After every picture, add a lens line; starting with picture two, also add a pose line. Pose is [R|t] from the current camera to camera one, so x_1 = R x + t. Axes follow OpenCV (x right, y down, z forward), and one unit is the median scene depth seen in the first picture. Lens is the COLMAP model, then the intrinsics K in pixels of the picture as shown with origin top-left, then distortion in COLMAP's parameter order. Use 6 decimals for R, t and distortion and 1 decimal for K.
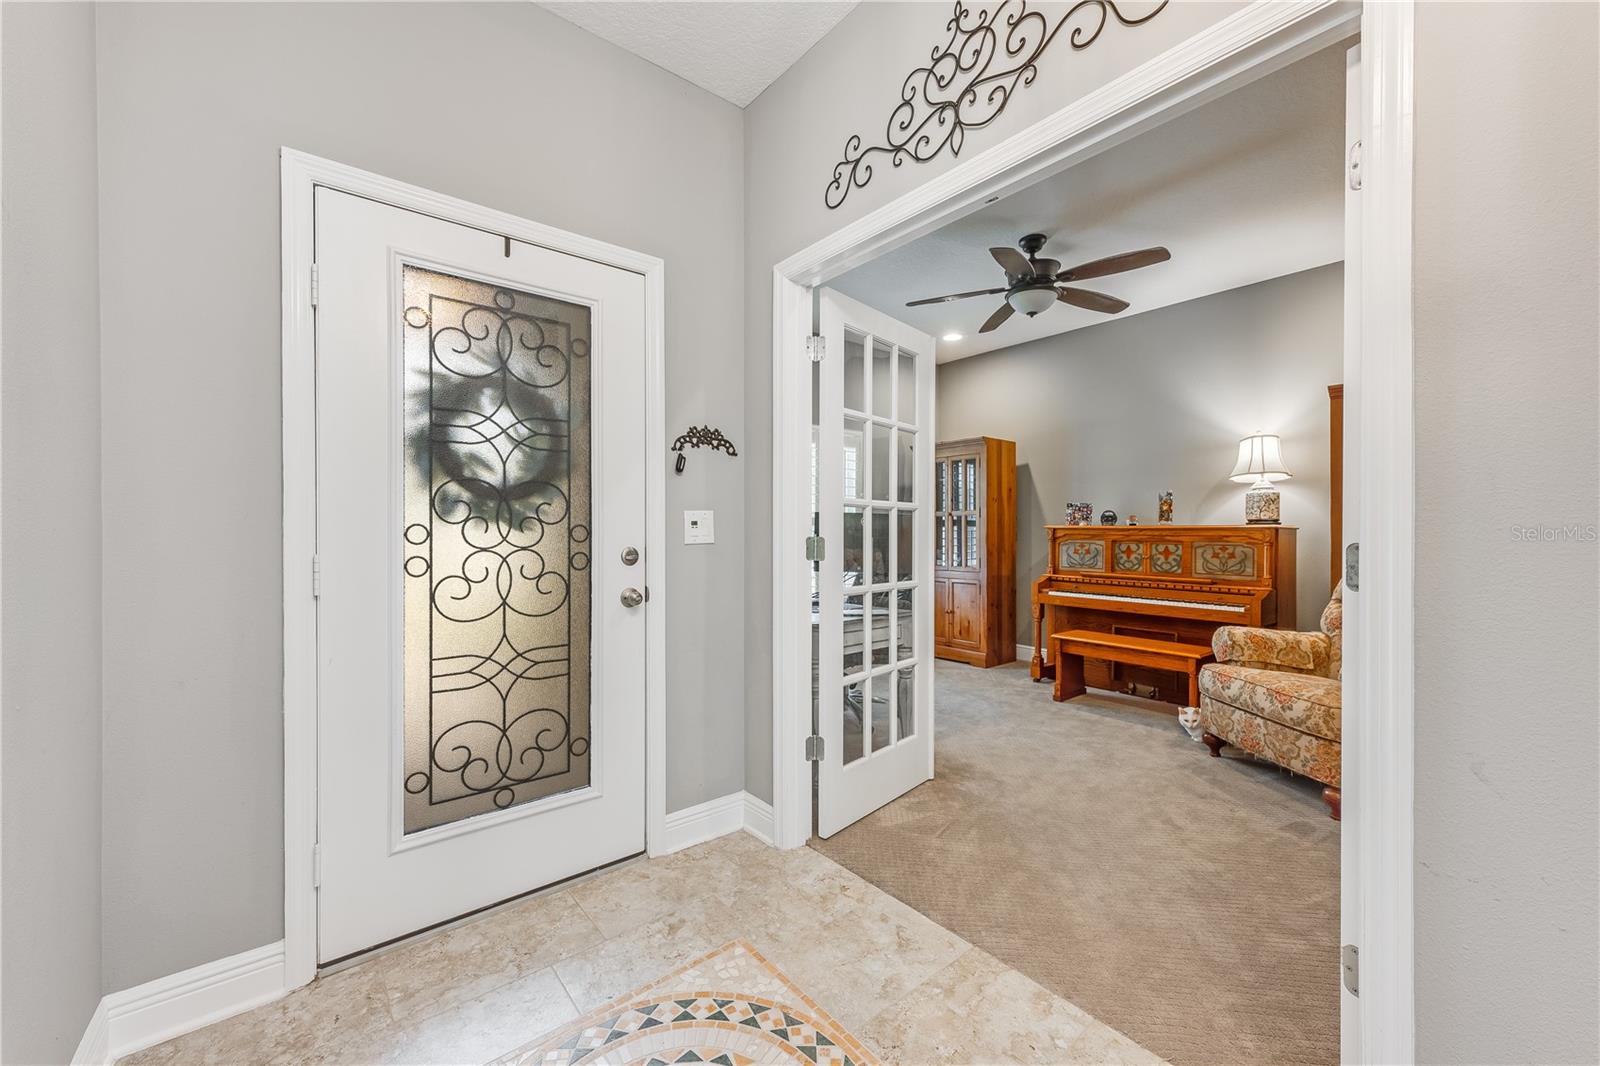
lens RADIAL K [[628.8, 0, 798.3], [0, 628.8, 533.0], [0, 0, 1]] dist [0.006641, 0.000183]
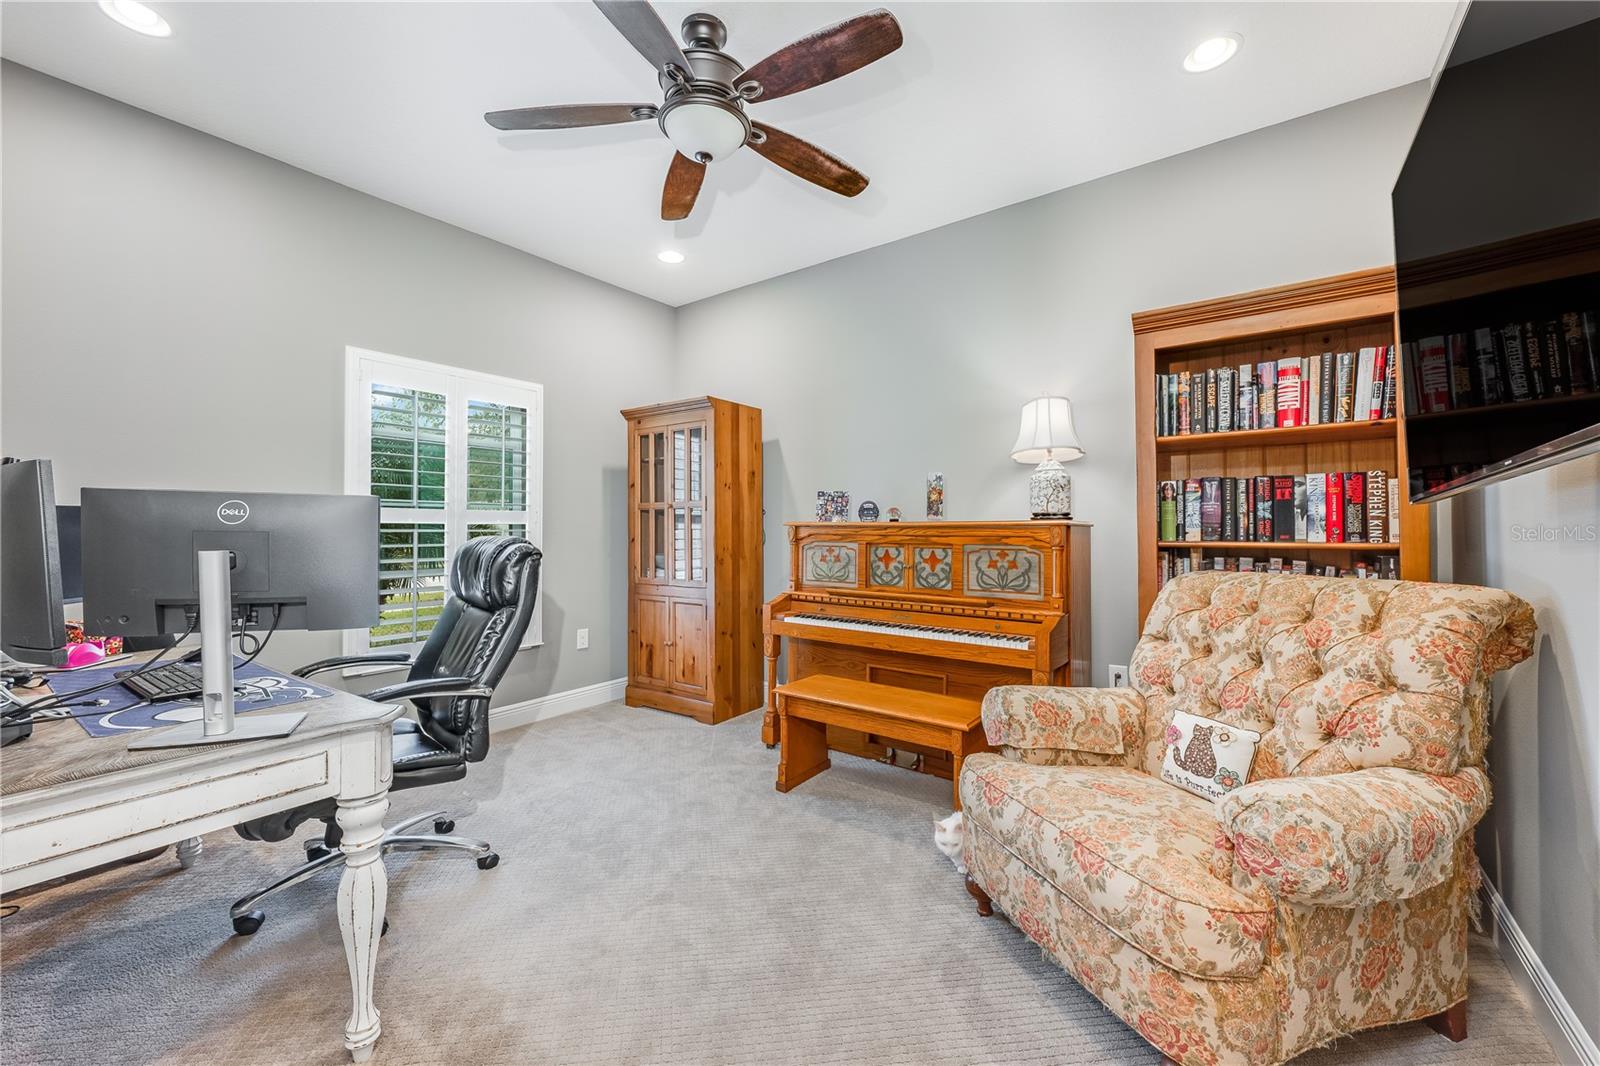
lens RADIAL K [[628.8, 0, 798.5], [0, 628.8, 521.3], [0, 0, 1]] dist [0.006641, 0.000183]
pose [[0.968289, -0.001238, 0.249829, 0.276638], [0.004700, 0.999901, -0.013263, -0.003570], [-0.249788, 0.014017, 0.968199, 0.374802]]
